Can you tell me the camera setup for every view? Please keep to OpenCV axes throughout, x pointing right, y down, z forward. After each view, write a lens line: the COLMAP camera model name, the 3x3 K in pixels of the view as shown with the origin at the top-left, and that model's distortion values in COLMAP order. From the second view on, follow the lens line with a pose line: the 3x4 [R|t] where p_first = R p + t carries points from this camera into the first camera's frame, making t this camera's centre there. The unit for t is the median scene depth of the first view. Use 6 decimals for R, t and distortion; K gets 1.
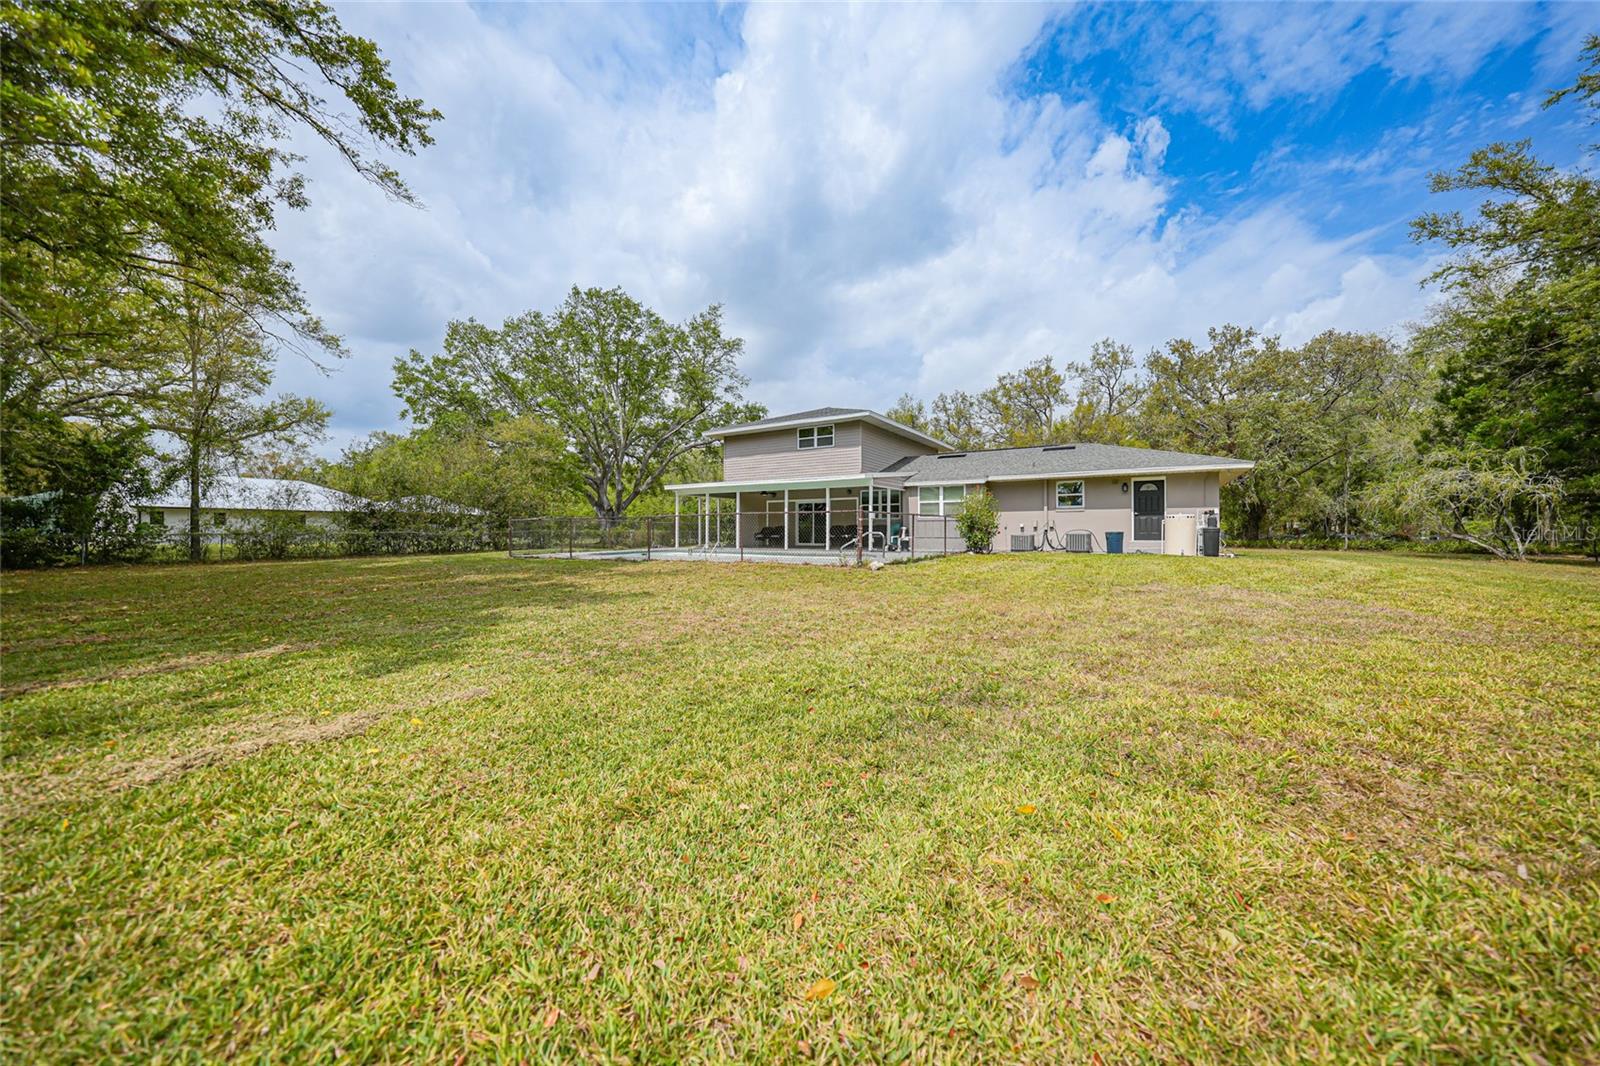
lens RADIAL K [[552.8, 0, 800.4], [0, 552.8, 529.4], [0, 0, 1]] dist [-0.031228, 0.006982]
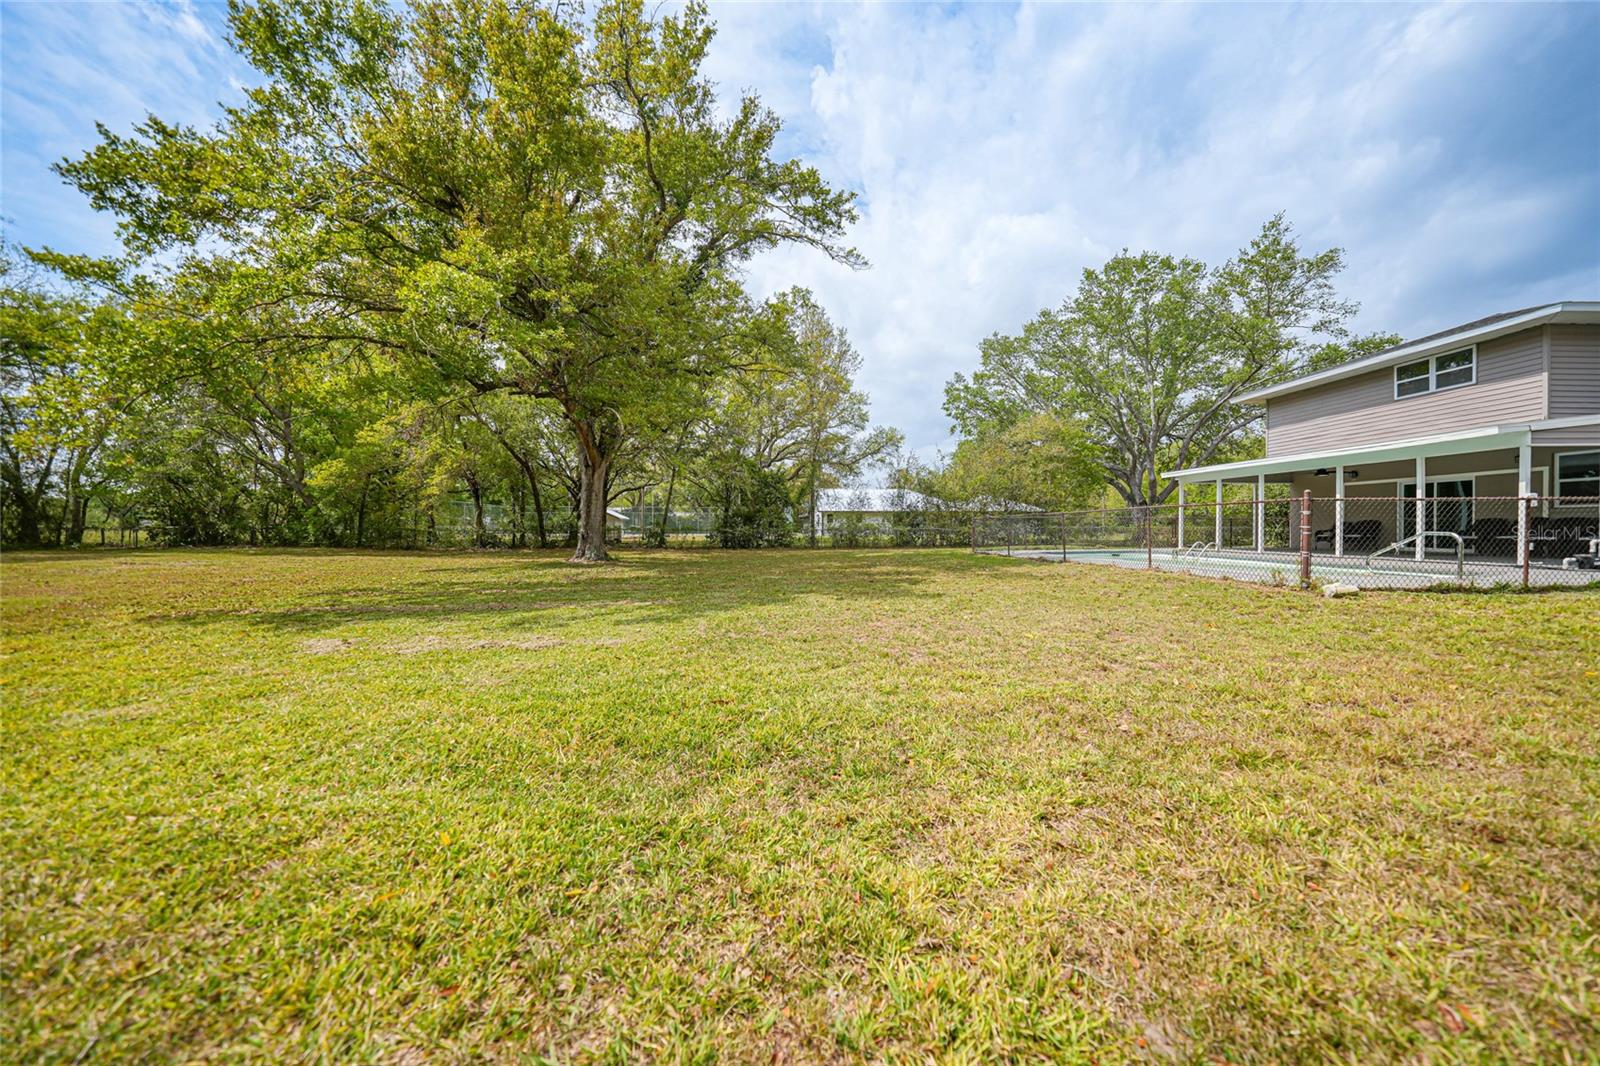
lens RADIAL K [[552.8, 0, 800.4], [0, 552.8, 529.4], [0, 0, 1]] dist [-0.031228, 0.006982]
pose [[0.549157, 0.002878, -0.835714, 0.128130], [0.006535, 0.999949, 0.007738, -0.003662], [0.835694, -0.009711, 0.549110, 0.080228]]
